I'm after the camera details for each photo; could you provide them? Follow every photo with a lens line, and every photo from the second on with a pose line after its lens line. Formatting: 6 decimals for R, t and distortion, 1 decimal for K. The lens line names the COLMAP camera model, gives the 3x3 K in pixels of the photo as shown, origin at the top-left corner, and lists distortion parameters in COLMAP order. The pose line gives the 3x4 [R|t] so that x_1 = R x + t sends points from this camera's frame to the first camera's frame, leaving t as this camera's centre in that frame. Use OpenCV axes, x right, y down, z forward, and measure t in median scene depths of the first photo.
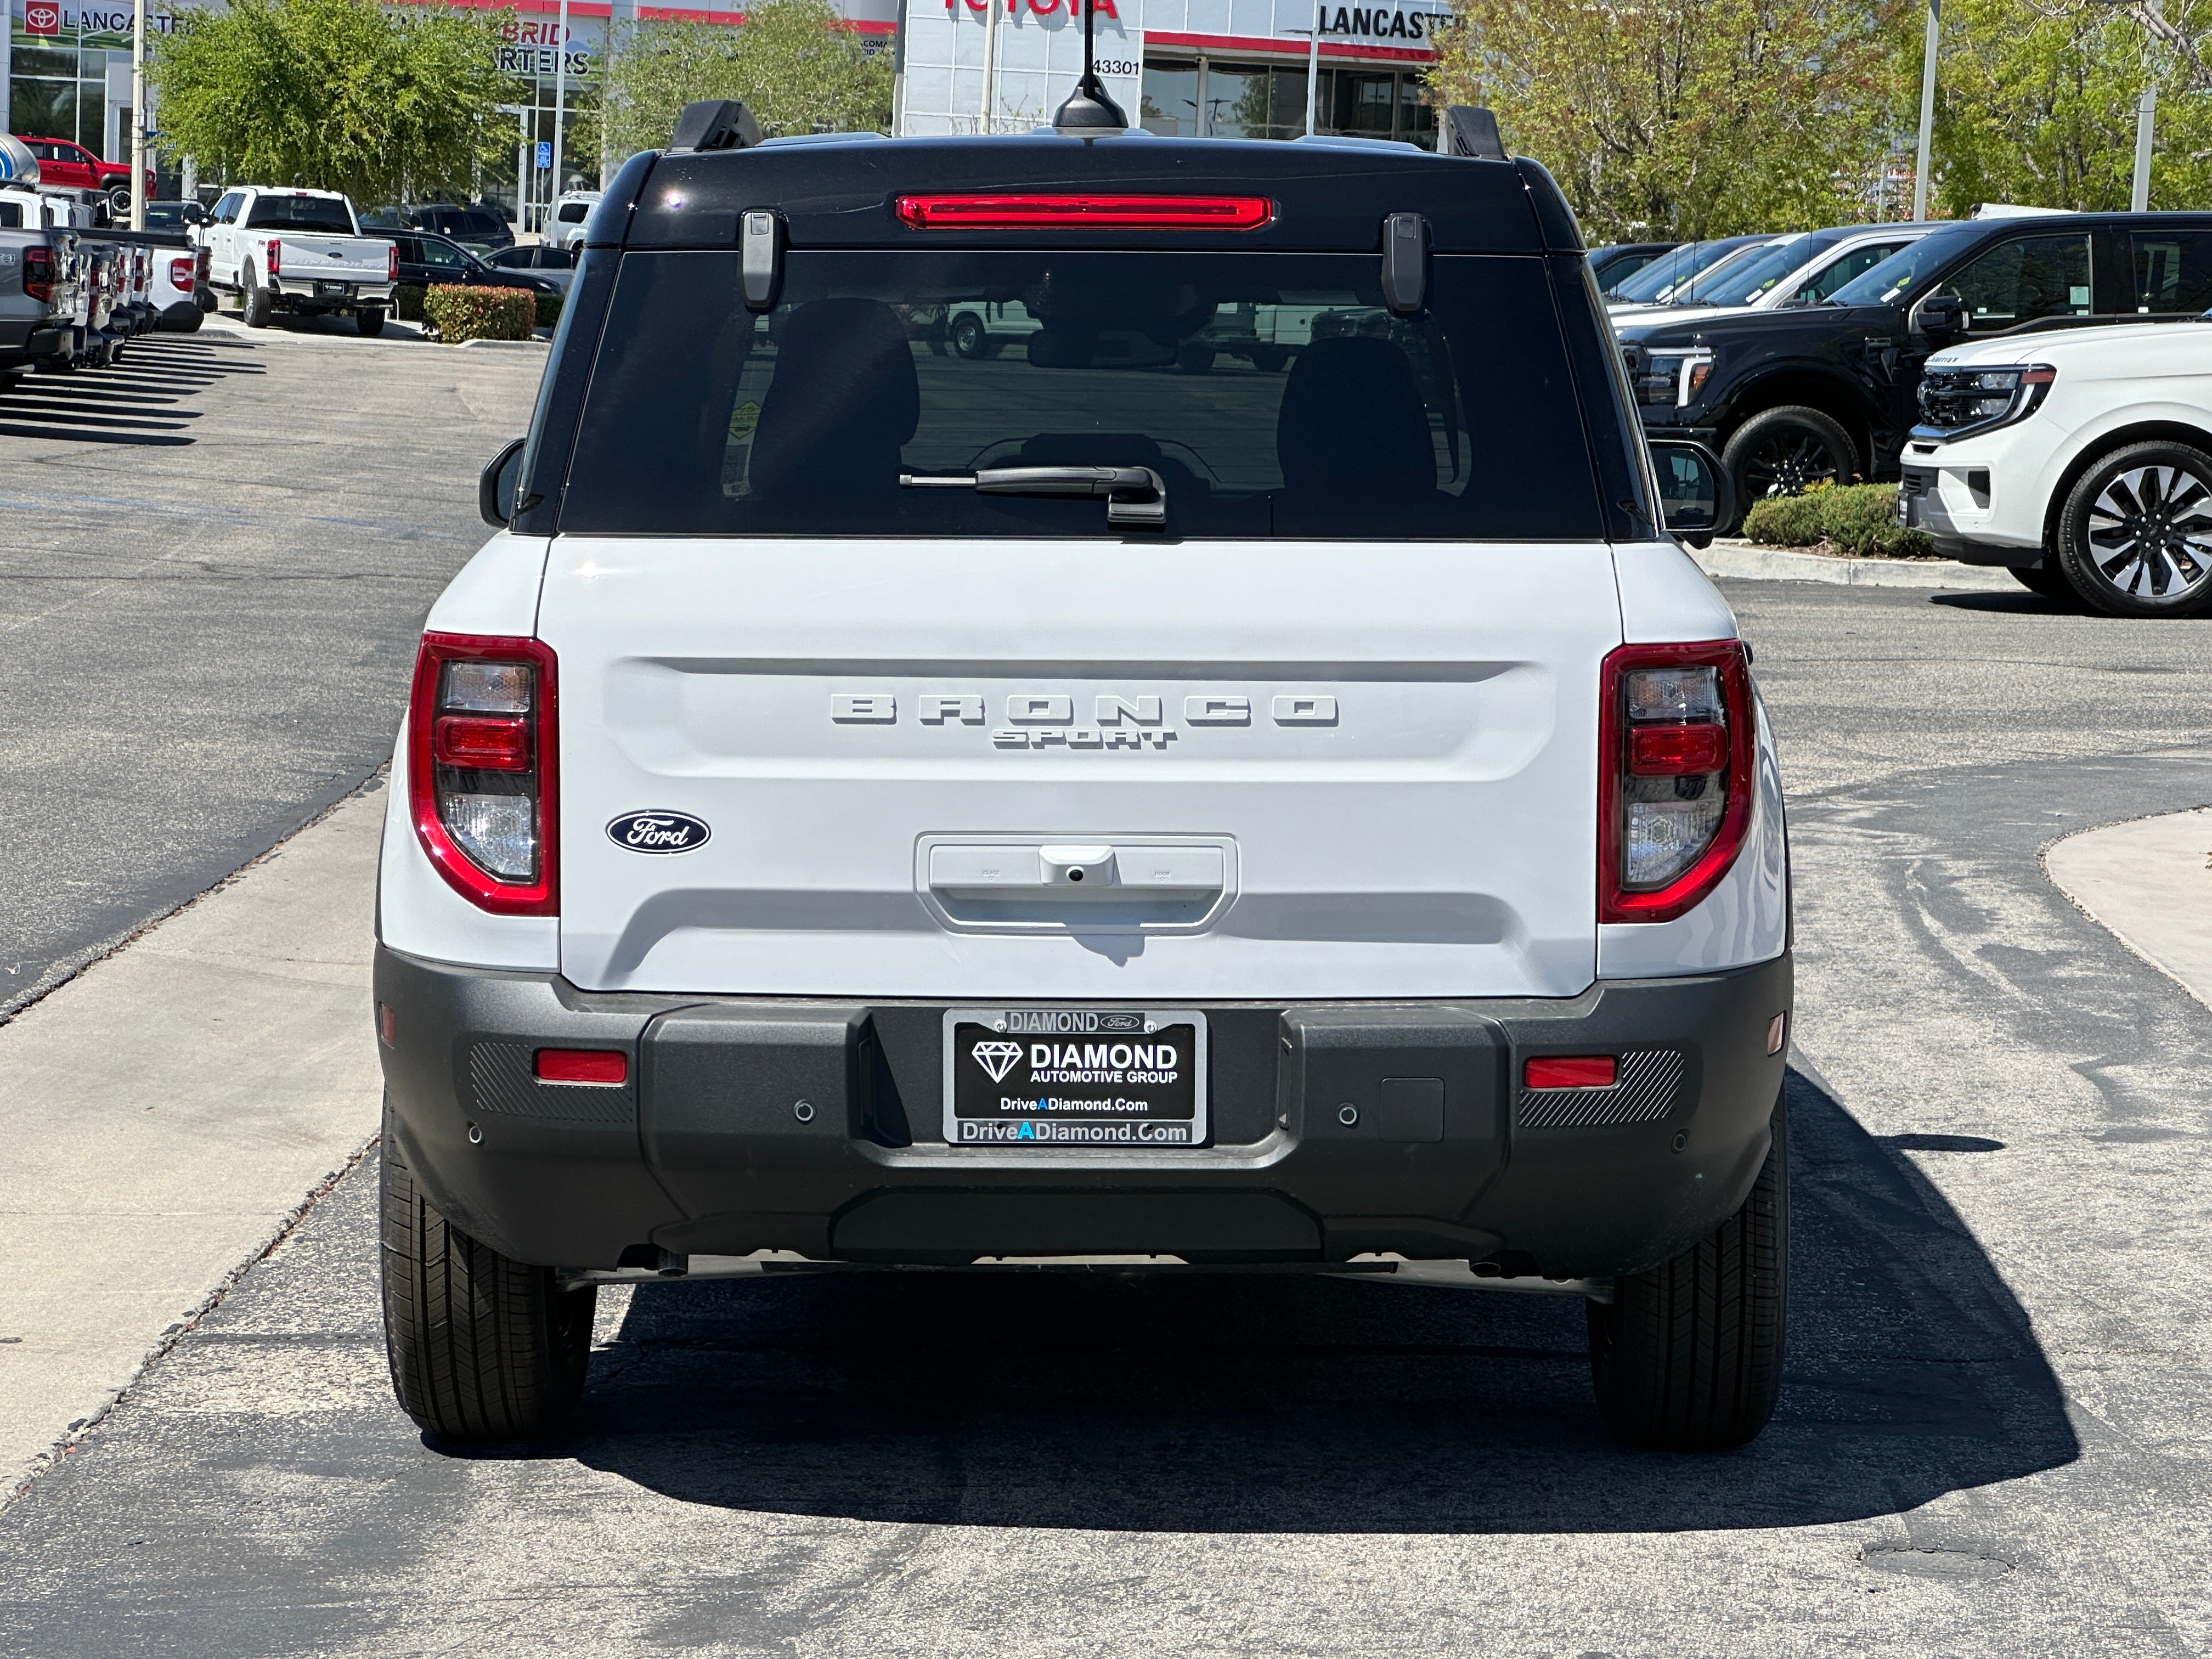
lens RADIAL K [[5265.1, 0, 1106.0], [0, 5265.1, 829.5], [0, 0, 1]] dist [-0.474709, 10.942050]
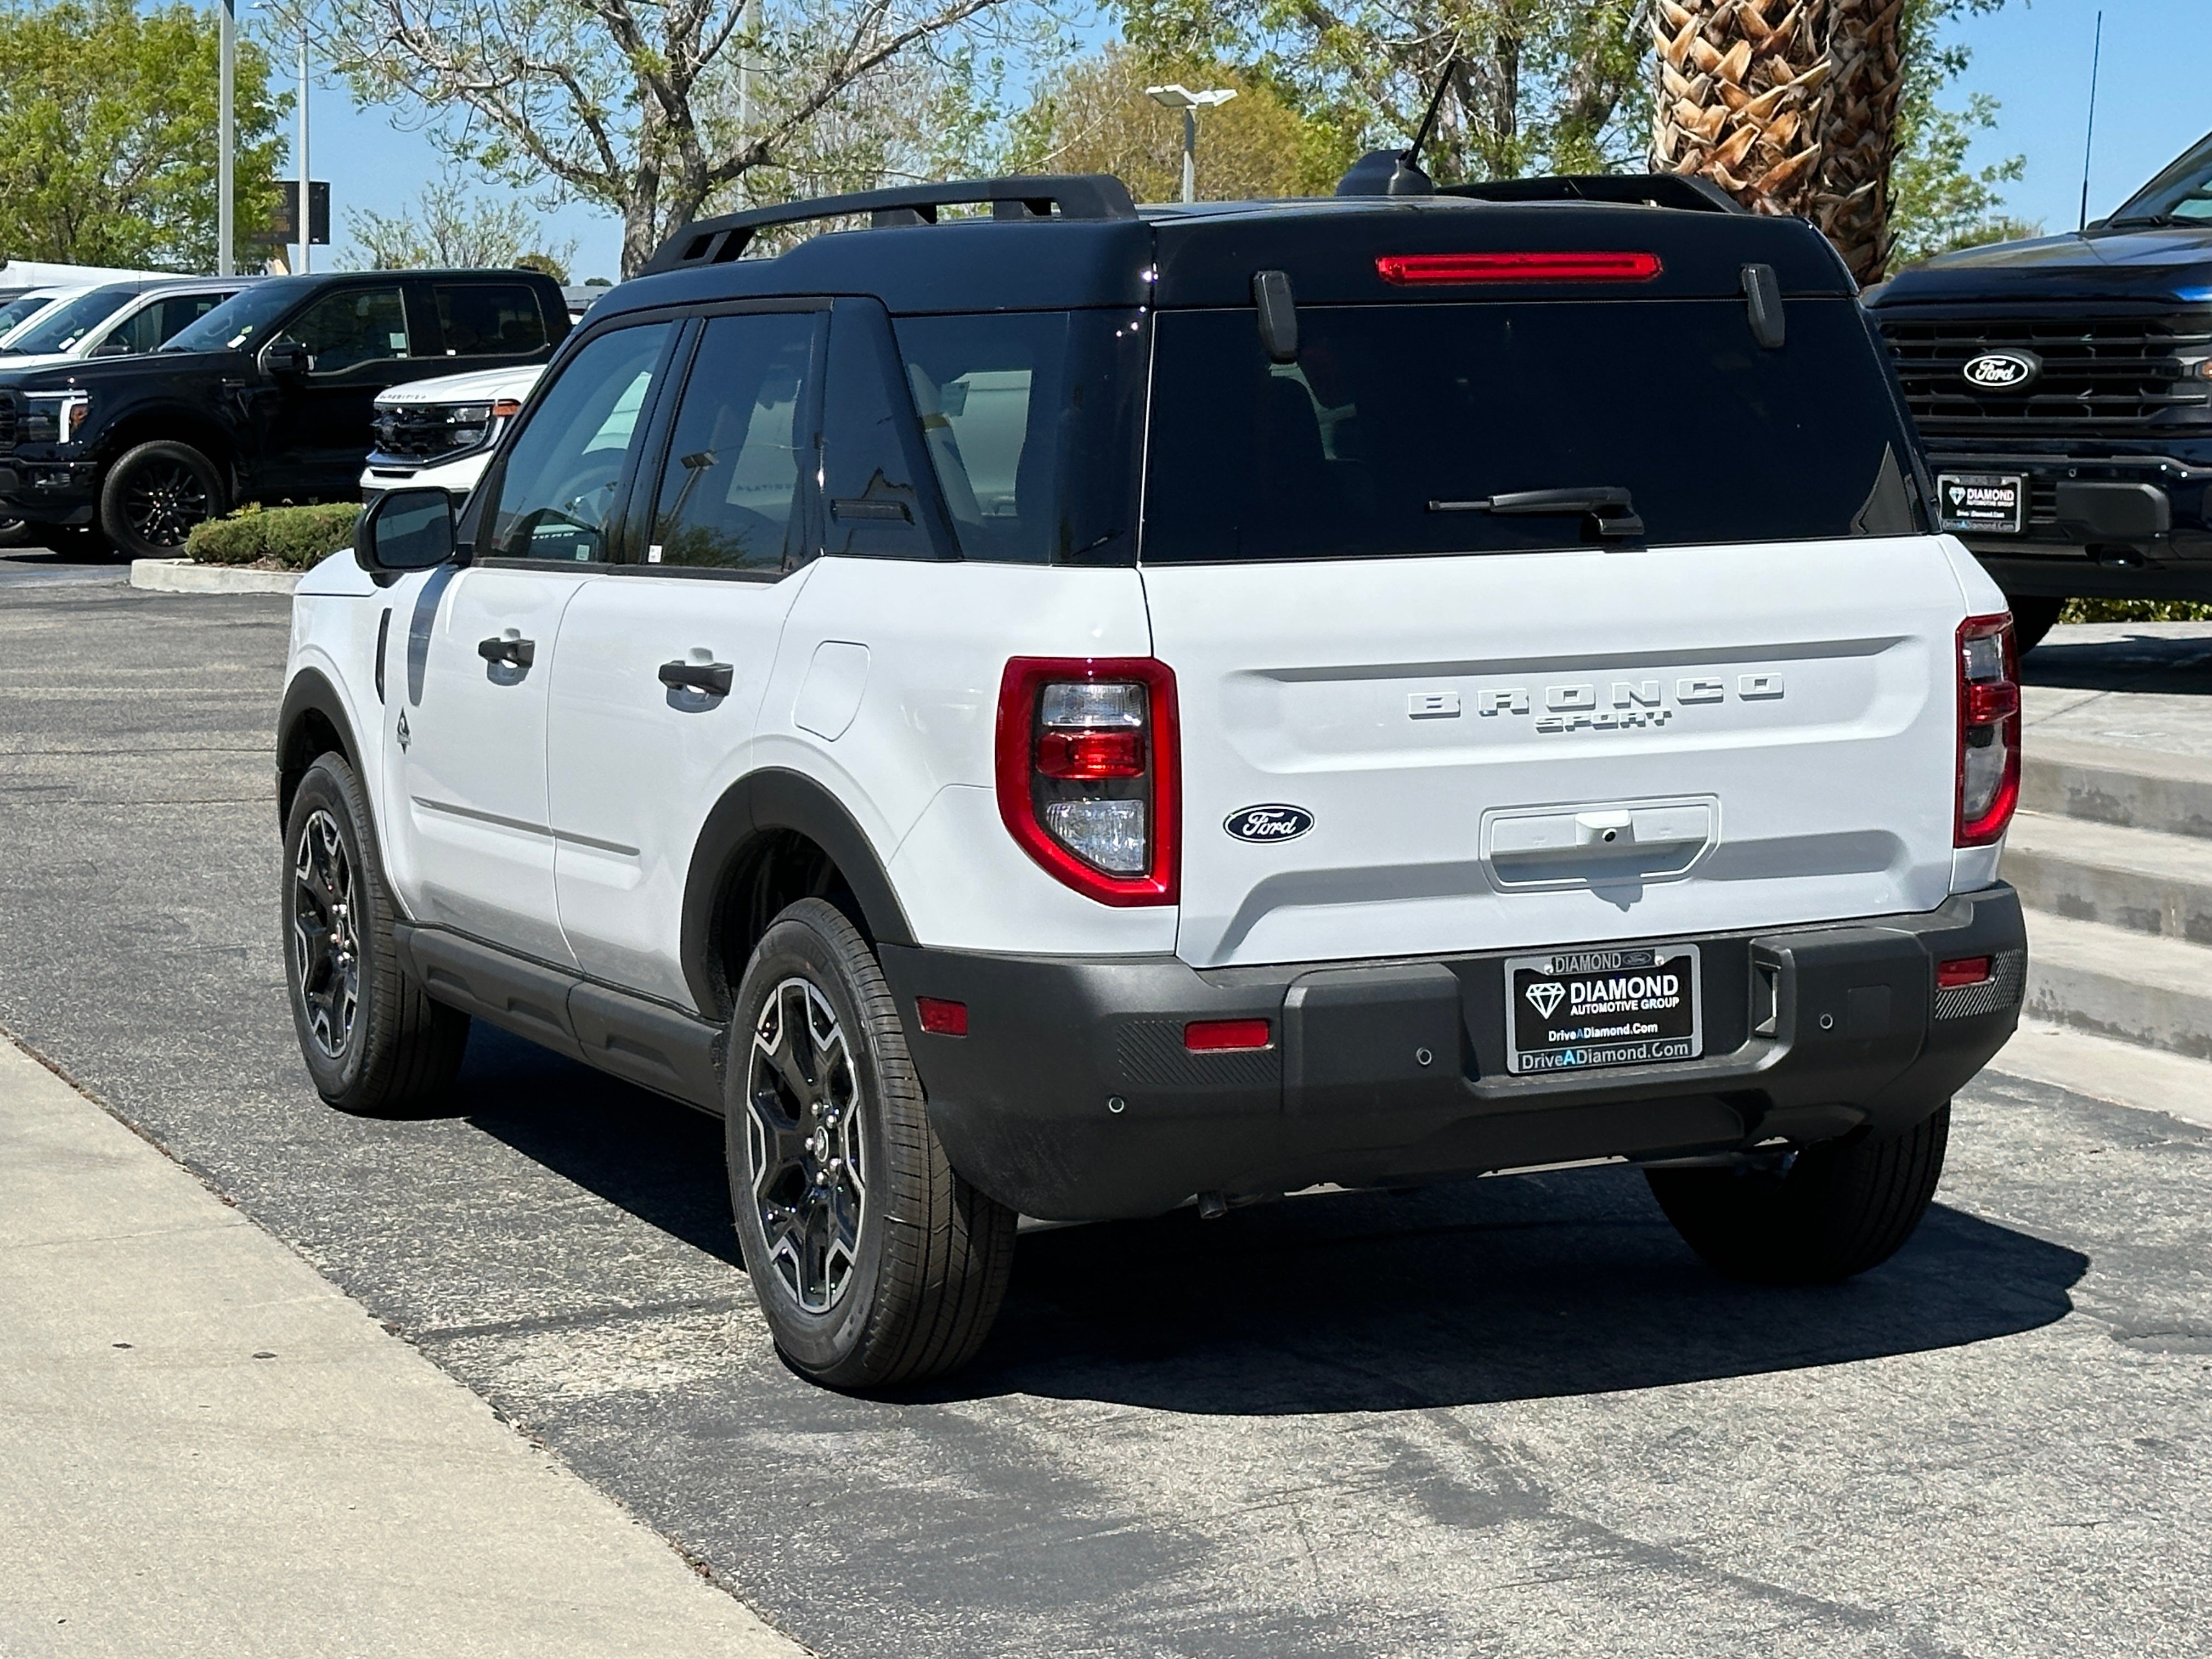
lens RADIAL K [[4530.6, 0, 1077.1], [0, 4530.6, 872.6], [0, 0, 1]] dist [0.068208, 0.485365]
pose [[0.912894, -0.069061, 0.402313, -0.519261], [0.062876, 0.997612, 0.028577, -0.019581], [-0.403326, -0.000792, 0.915056, 0.119253]]
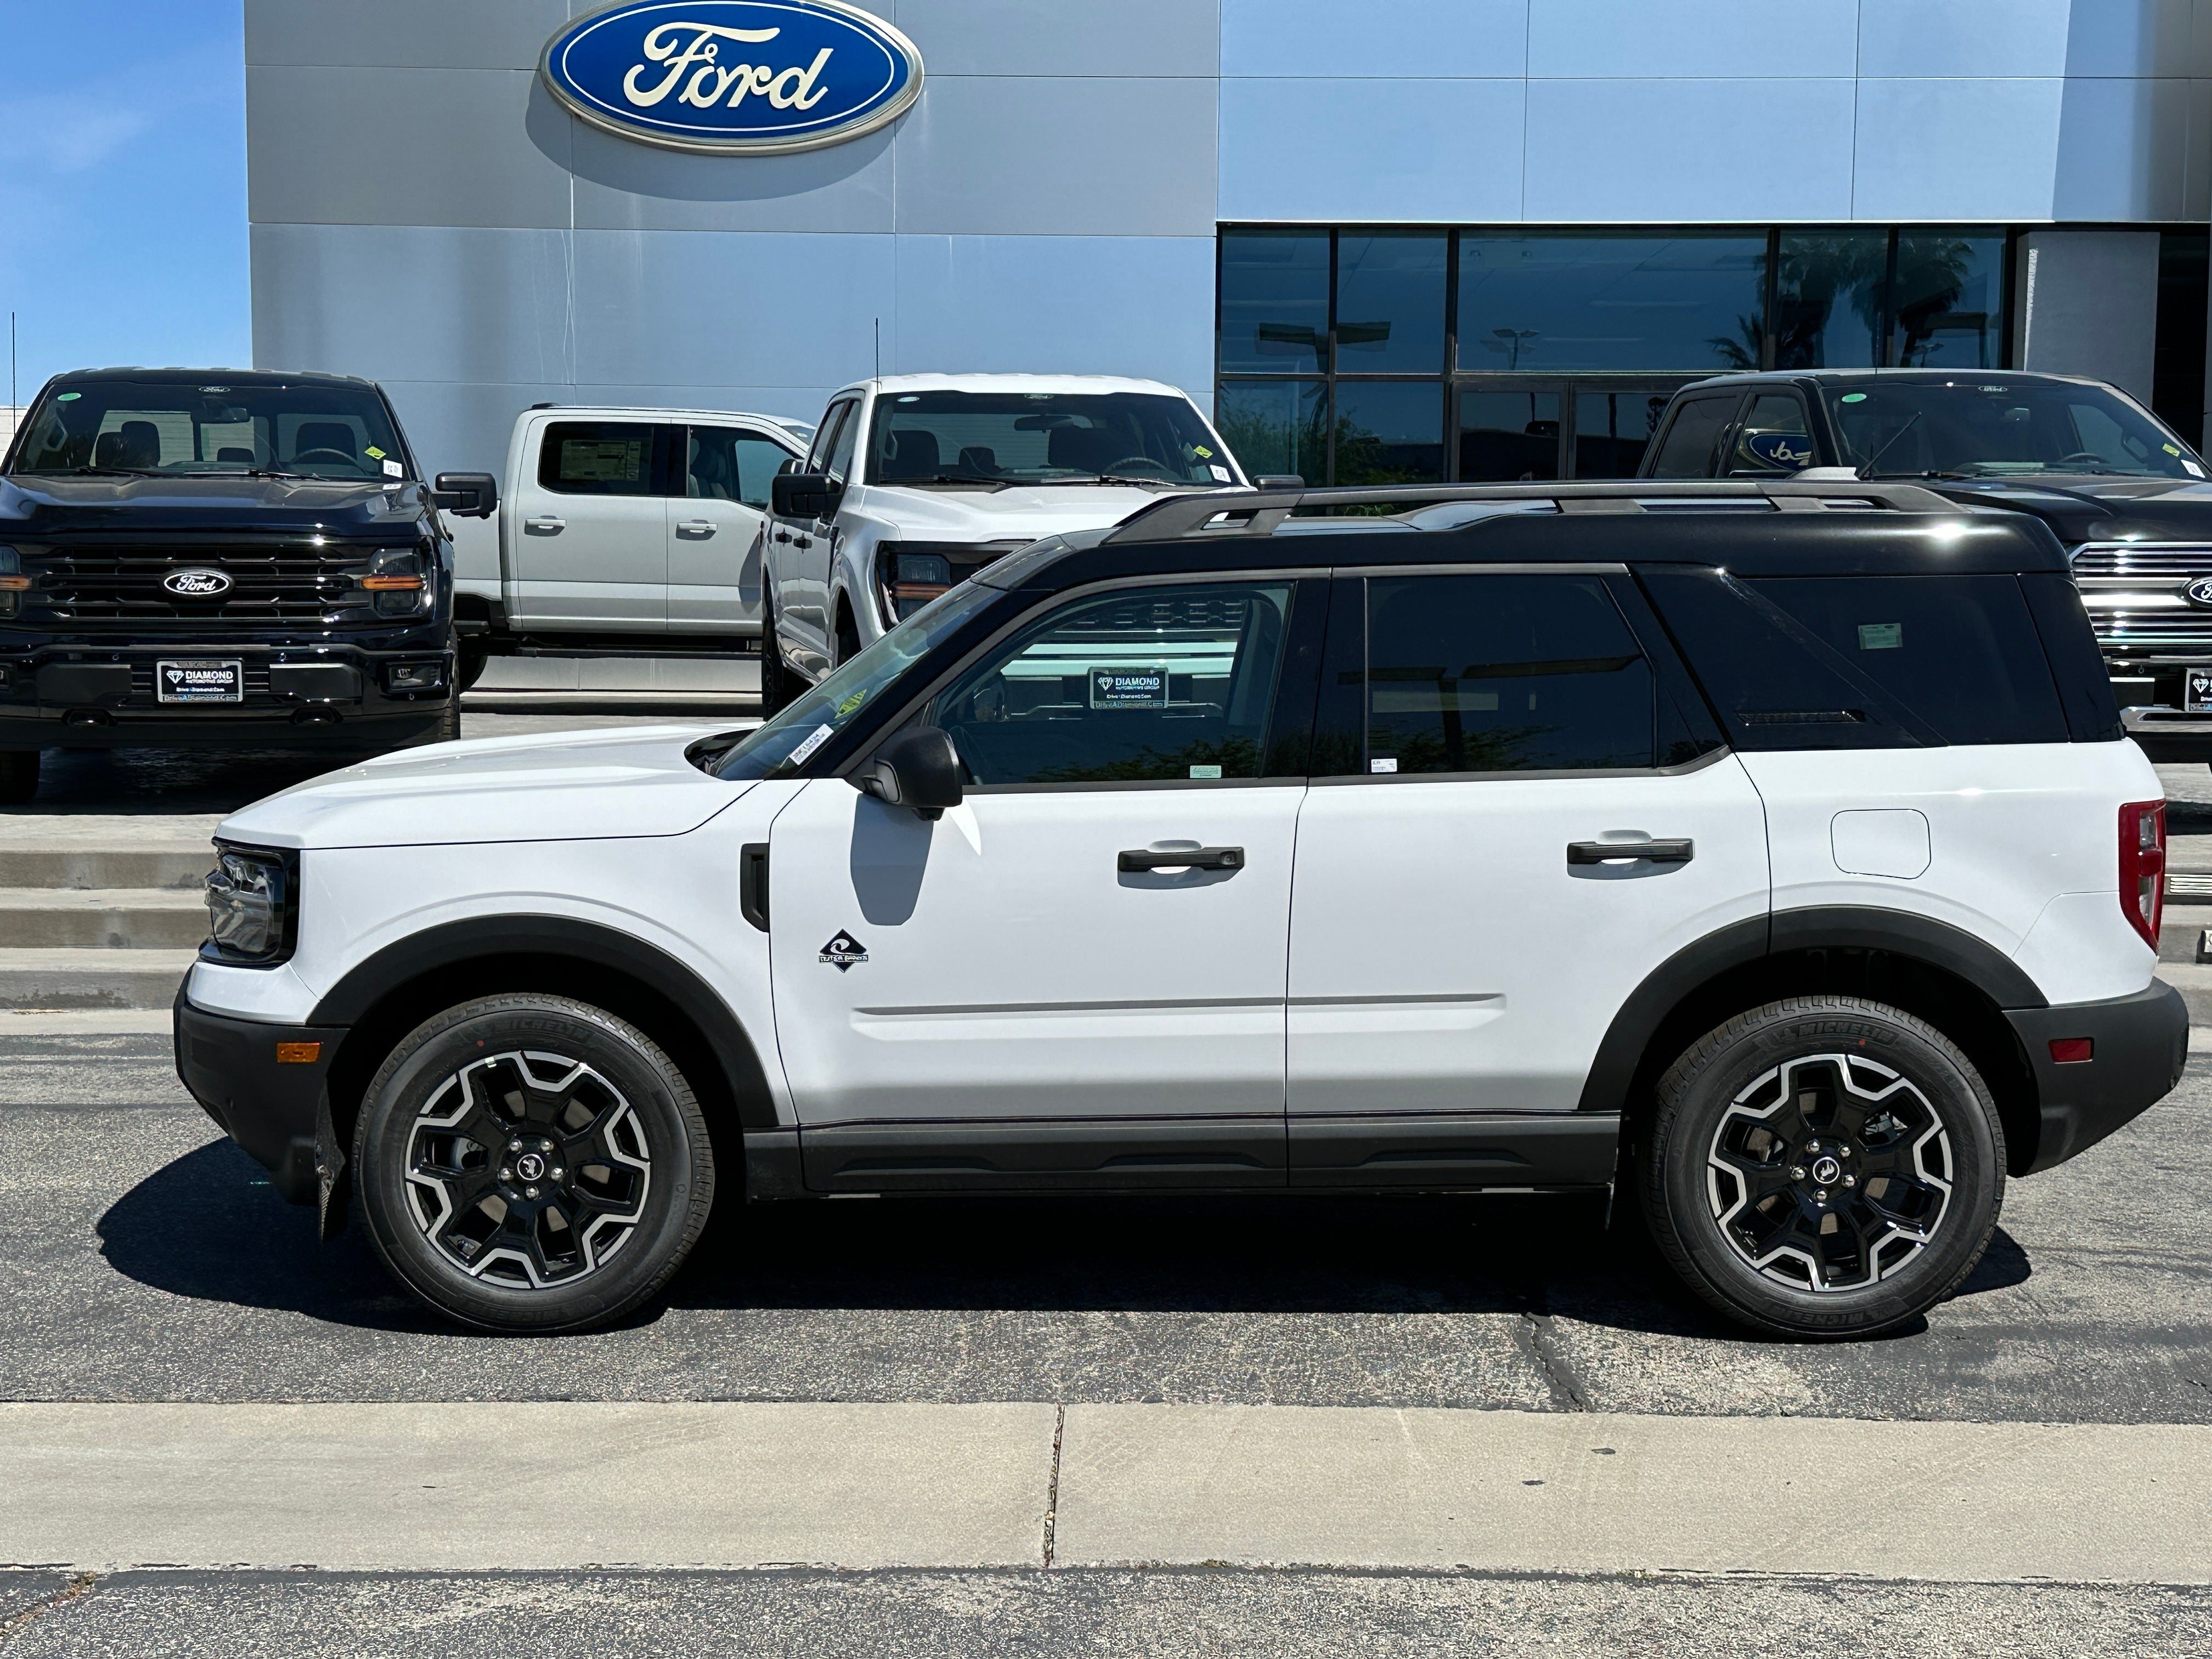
lens RADIAL K [[2821.7, 0, 1106.0], [0, 2821.7, 829.5], [0, 0, 1]] dist [0.189966, -0.437020]
pose [[0.005950, -0.125228, 0.992110, -1.083902], [0.102629, 0.986965, 0.123963, -0.185074], [-0.994702, 0.101082, 0.018724, 1.362276]]
